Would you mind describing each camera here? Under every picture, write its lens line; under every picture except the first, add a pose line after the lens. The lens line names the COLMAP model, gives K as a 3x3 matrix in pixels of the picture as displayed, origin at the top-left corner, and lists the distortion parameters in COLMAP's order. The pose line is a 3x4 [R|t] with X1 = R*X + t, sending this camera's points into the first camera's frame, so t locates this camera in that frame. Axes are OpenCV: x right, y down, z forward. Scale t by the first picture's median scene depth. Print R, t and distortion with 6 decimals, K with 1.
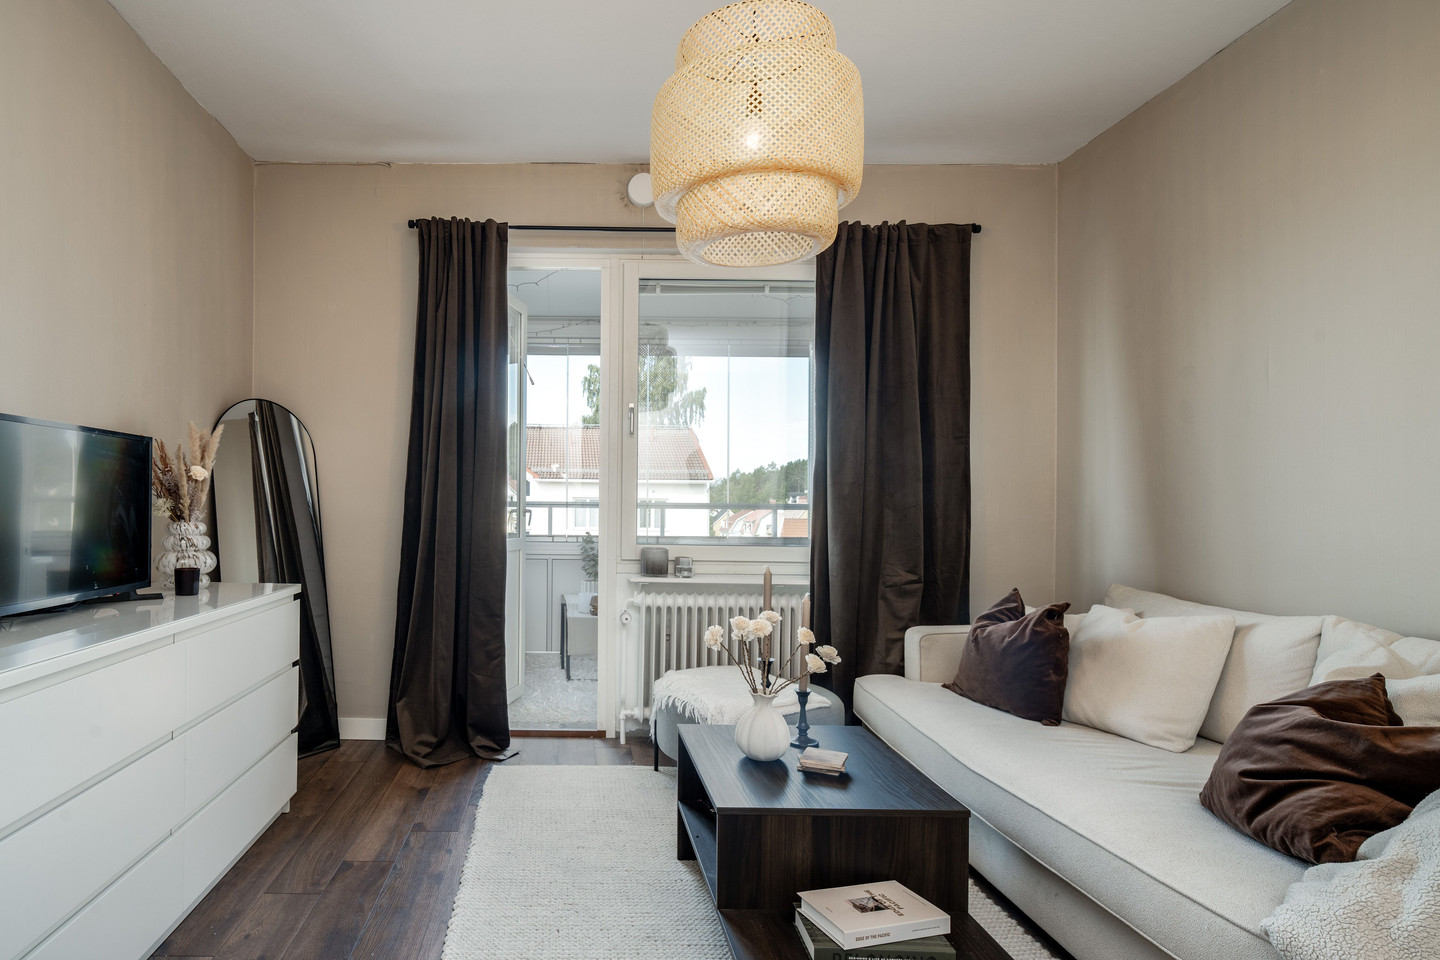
lens RADIAL K [[956.3, 0, 716.2], [0, 956.3, 485.3], [0, 0, 1]] dist [-0.012172, -0.008603]
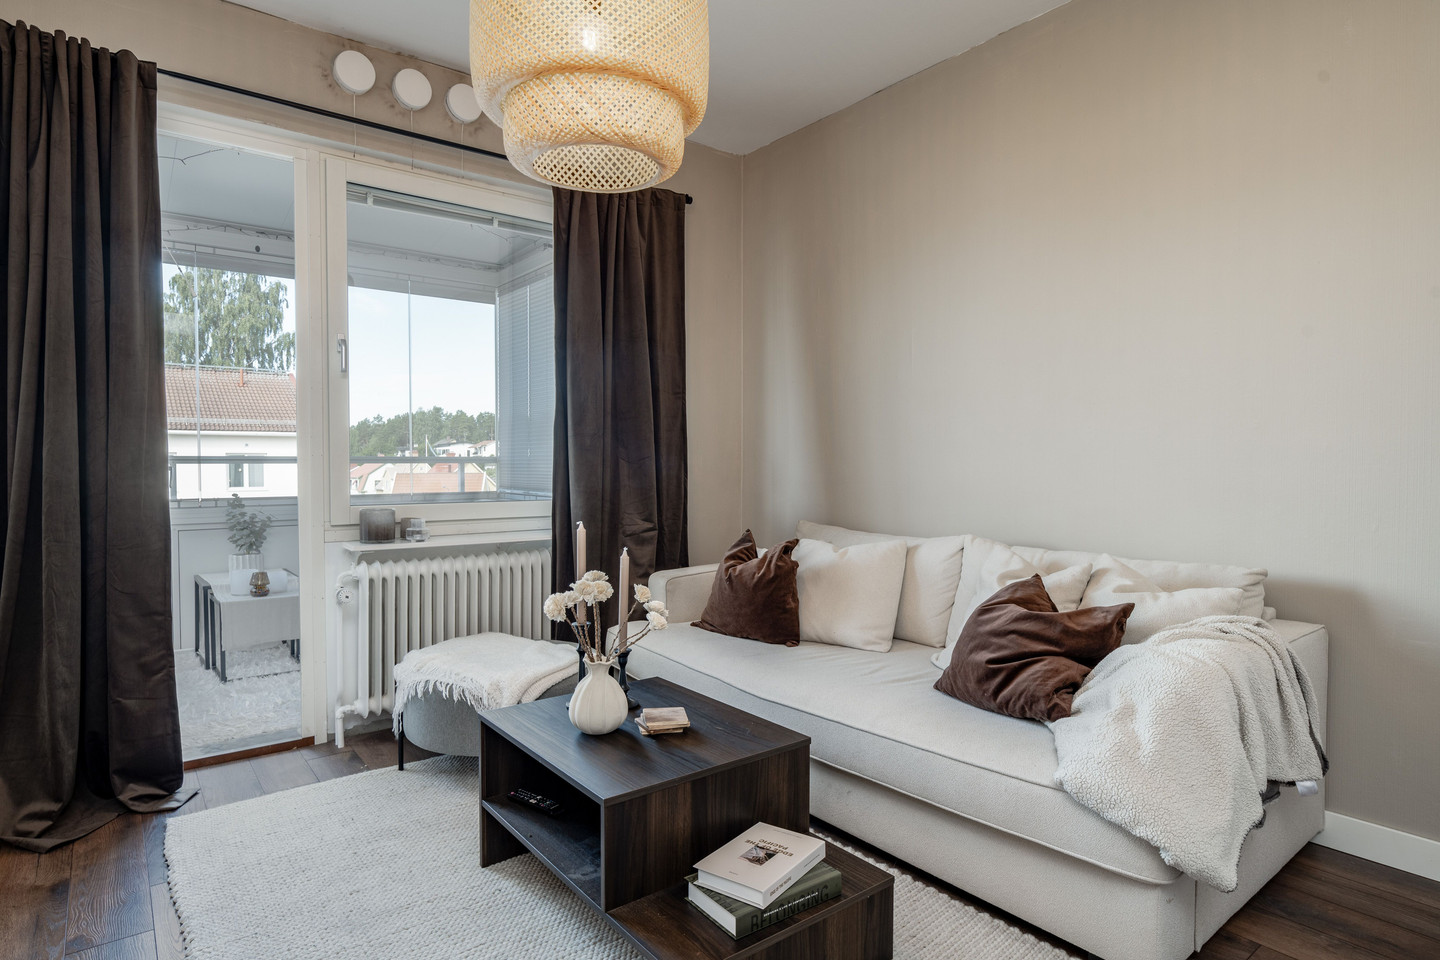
lens RADIAL K [[784.1, 0, 718.8], [0, 784.1, 476.9], [0, 0, 1]] dist [-0.004107, -0.005670]
pose [[0.784668, -0.023186, 0.619483, -0.265015], [-0.002596, 0.999169, 0.040685, 0.008480], [-0.619911, -0.033532, 0.783955, 0.283449]]
